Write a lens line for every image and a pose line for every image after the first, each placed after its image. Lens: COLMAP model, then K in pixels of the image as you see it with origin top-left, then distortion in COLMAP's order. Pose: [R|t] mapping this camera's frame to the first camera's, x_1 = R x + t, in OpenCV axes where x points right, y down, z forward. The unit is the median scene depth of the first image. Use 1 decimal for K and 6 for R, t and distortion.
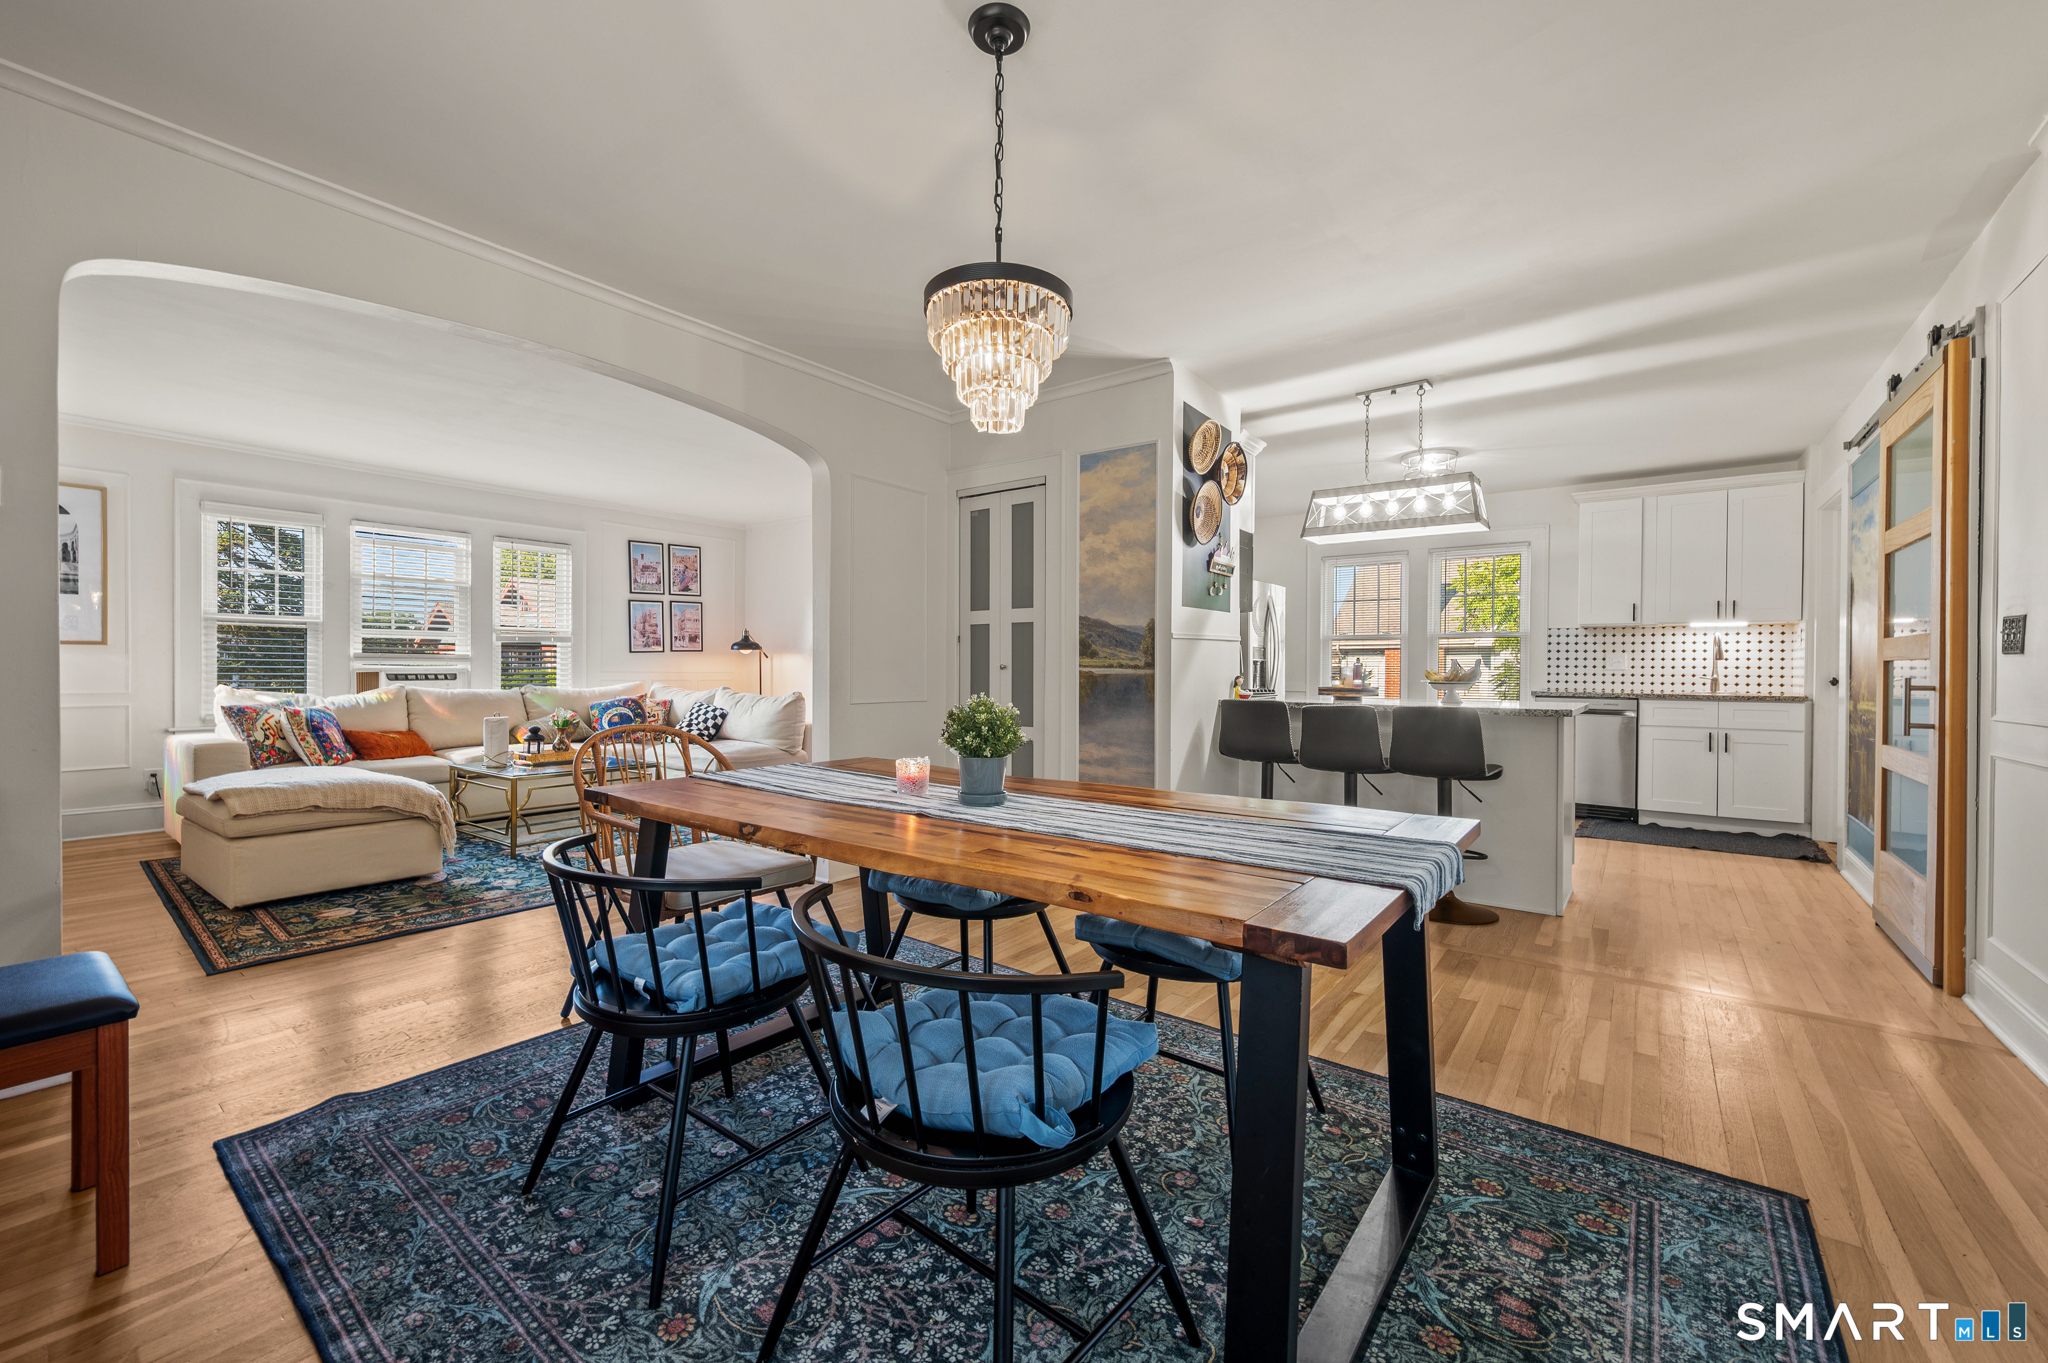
lens RADIAL K [[825.1, 0, 1035.4], [0, 825.1, 665.1], [0, 0, 1]] dist [-0.002121, 0.000850]
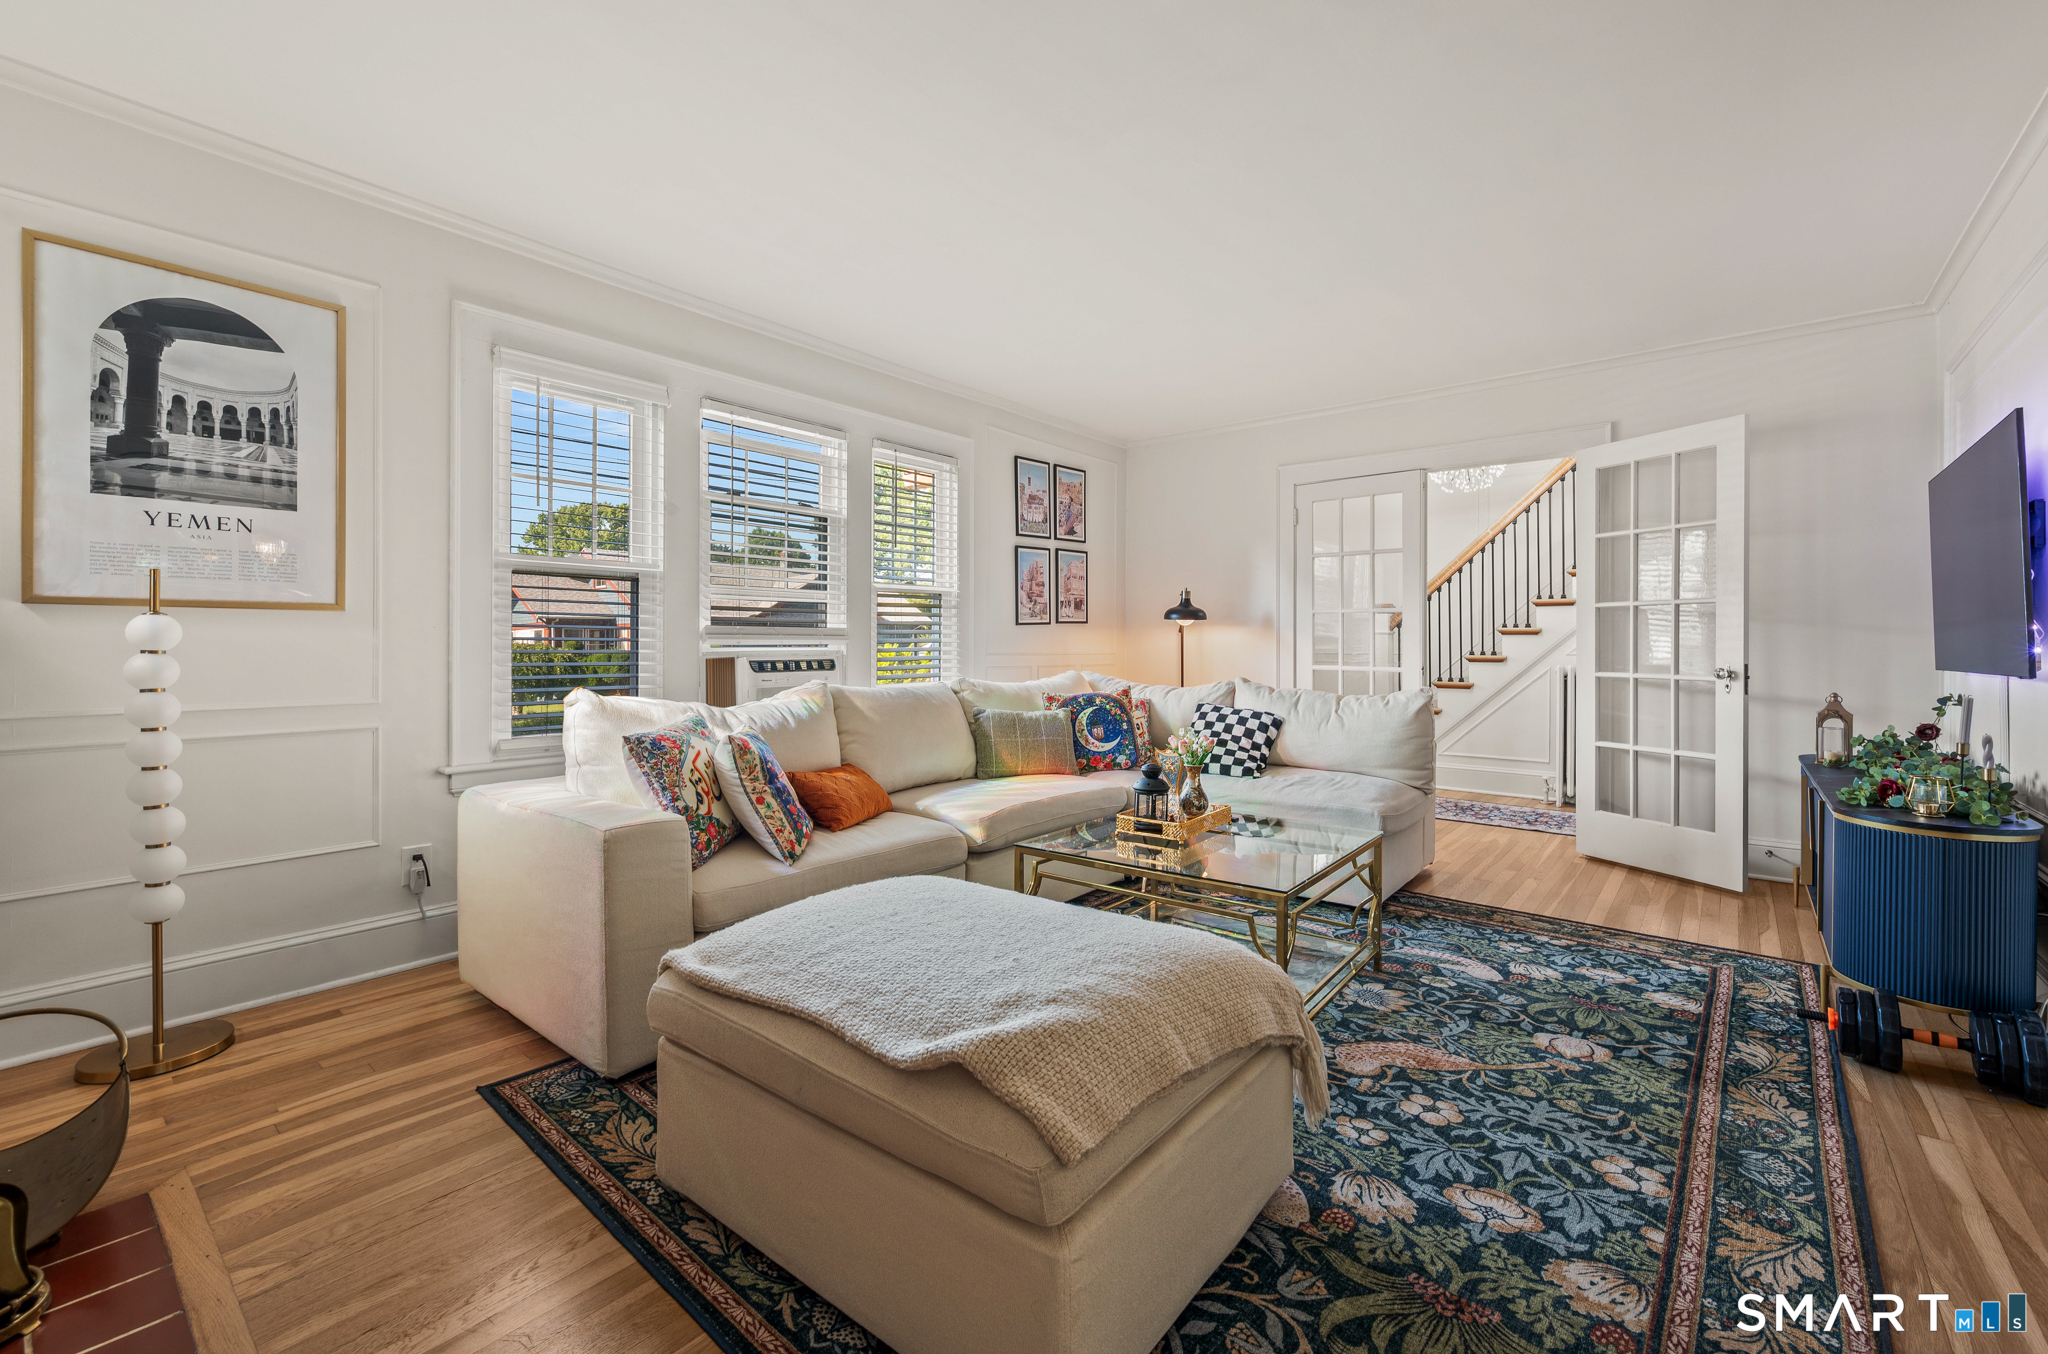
lens RADIAL K [[825.1, 0, 1060.0], [0, 825.1, 655.9], [0, 0, 1]] dist [-0.002121, 0.000850]
pose [[0.999508, -0.005233, -0.030917, -0.705079], [0.005868, 0.999773, 0.020463, -0.004540], [0.030803, -0.020634, 0.999312, 0.525476]]
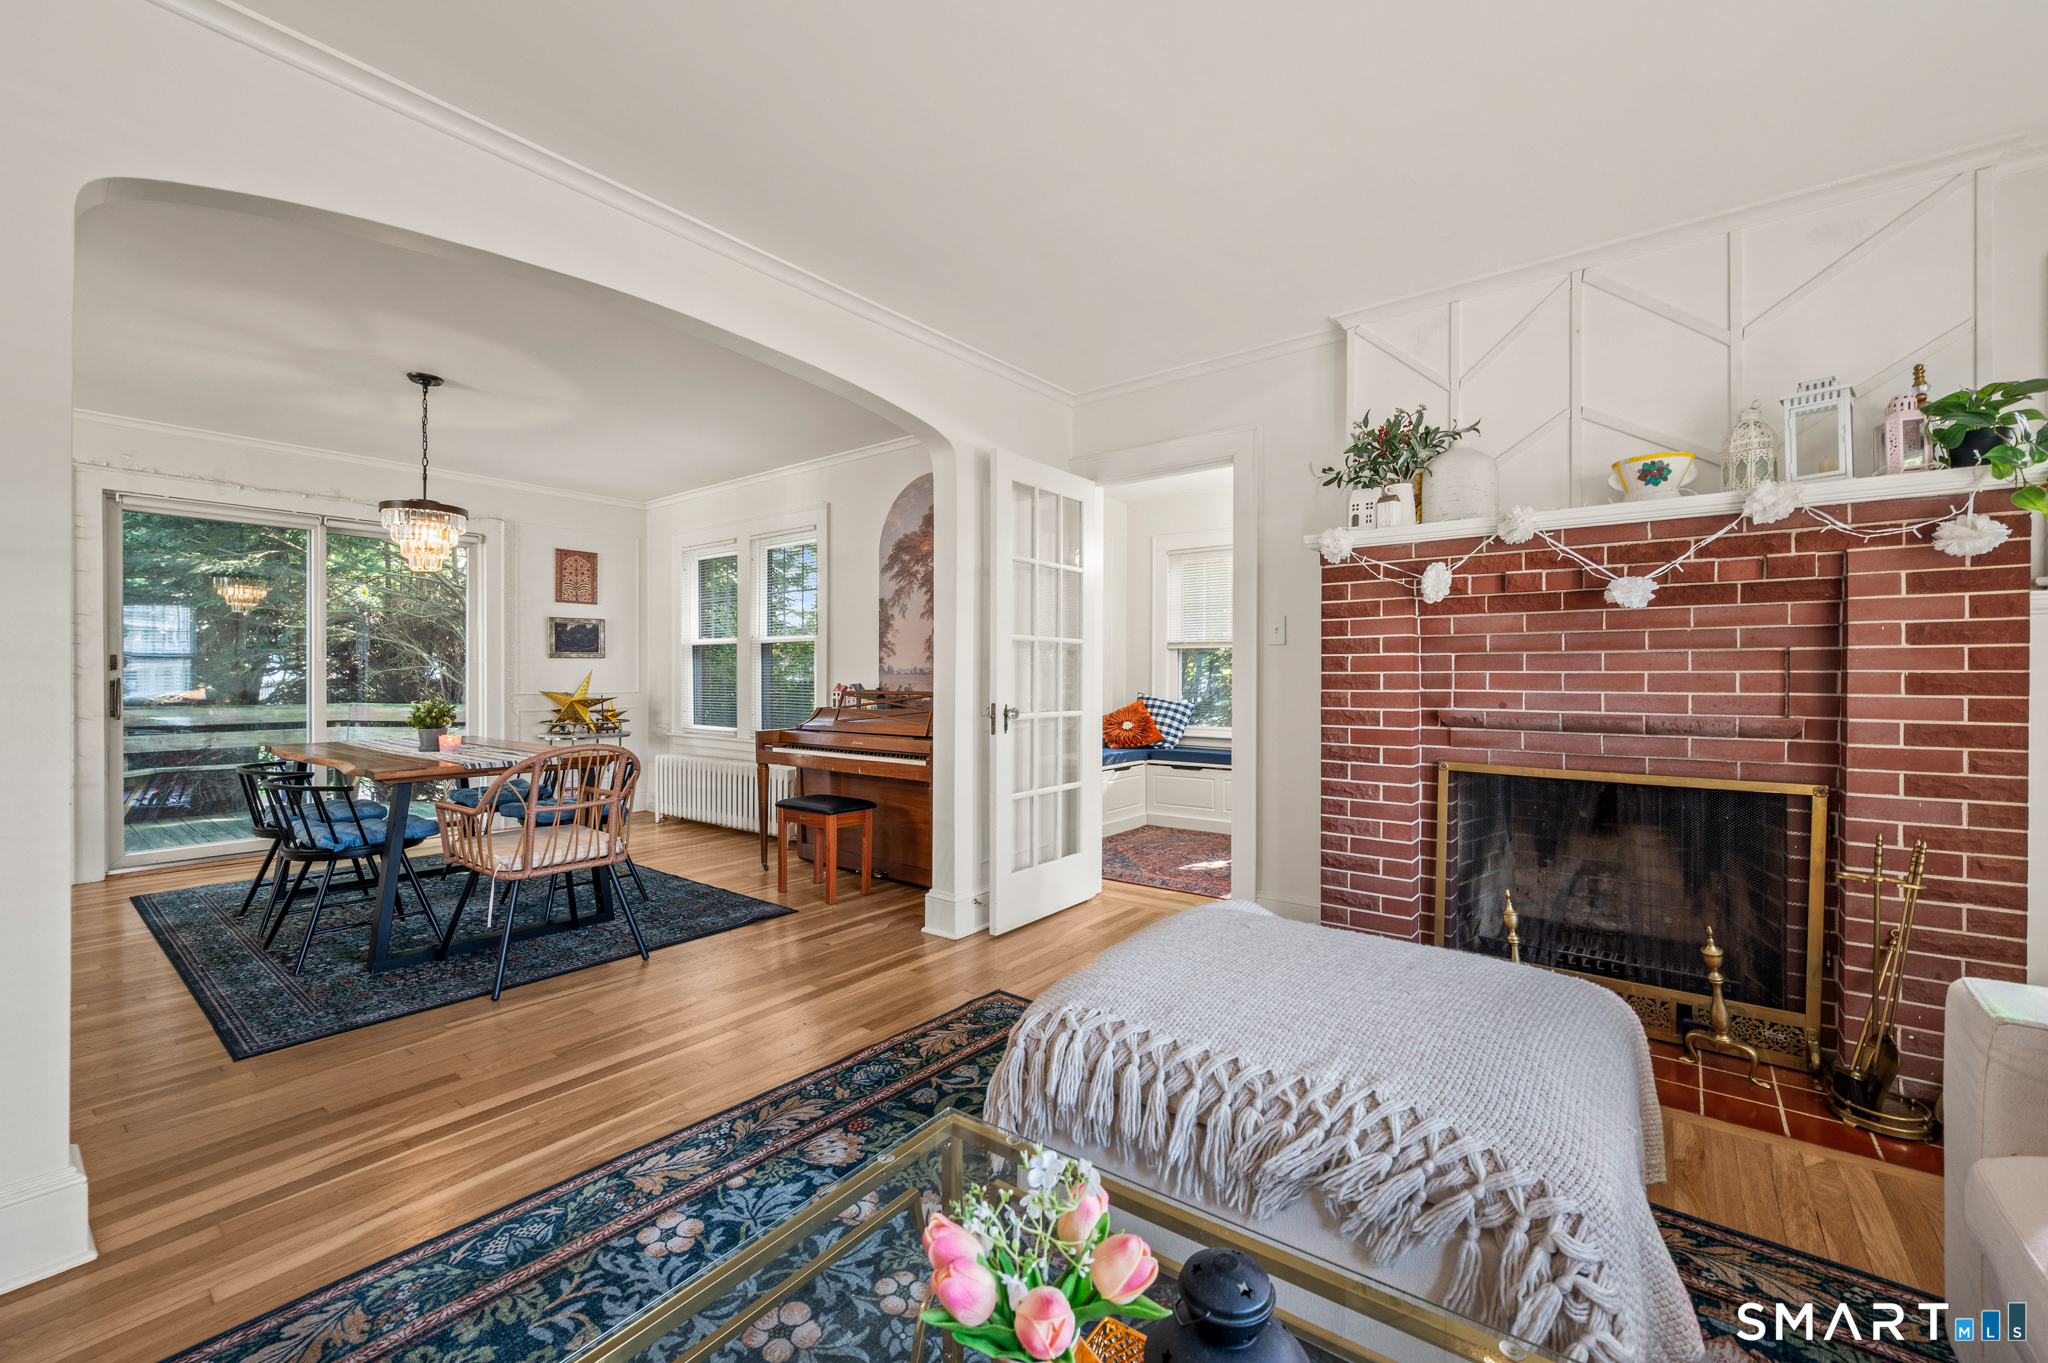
lens RADIAL K [[825.1, 0, 1039.2], [0, 825.1, 678.5], [0, 0, 1]] dist [-0.002121, 0.000850]
pose [[-0.999967, -0.007816, 0.002129, -0.629595], [-0.007821, 0.999967, -0.002020, -0.009382], [-0.002113, -0.002036, -0.999996, 1.216731]]
